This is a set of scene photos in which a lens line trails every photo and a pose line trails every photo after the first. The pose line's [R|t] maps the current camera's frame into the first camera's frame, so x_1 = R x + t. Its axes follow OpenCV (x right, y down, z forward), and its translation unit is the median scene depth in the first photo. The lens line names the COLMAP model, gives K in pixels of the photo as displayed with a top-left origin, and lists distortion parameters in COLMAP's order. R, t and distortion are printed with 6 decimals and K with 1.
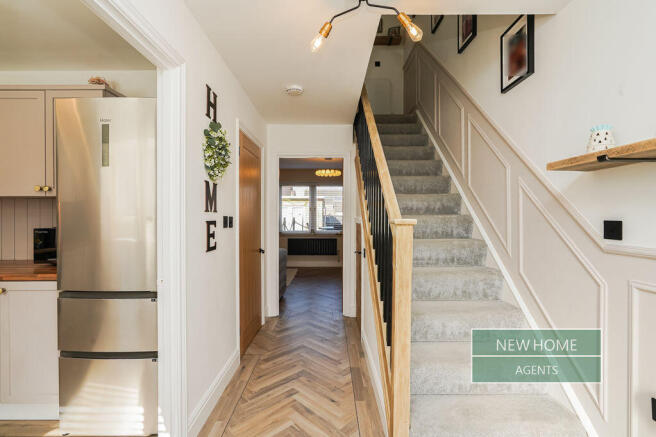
lens RADIAL K [[299.3, 0, 327.3], [0, 299.3, 216.7], [0, 0, 1]] dist [0.000889, 0.000108]
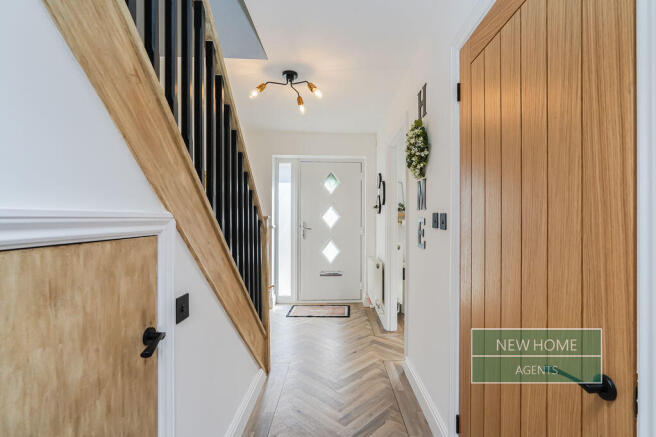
lens RADIAL K [[299.3, 0, 329.7], [0, 299.3, 216.8], [0, 0, 1]] dist [0.000889, 0.000108]
pose [[-0.999883, -0.001842, 0.015200, -0.086902], [-0.001743, 0.999977, 0.006546, 0.004304], [-0.015211, 0.006519, -0.999863, 1.886289]]
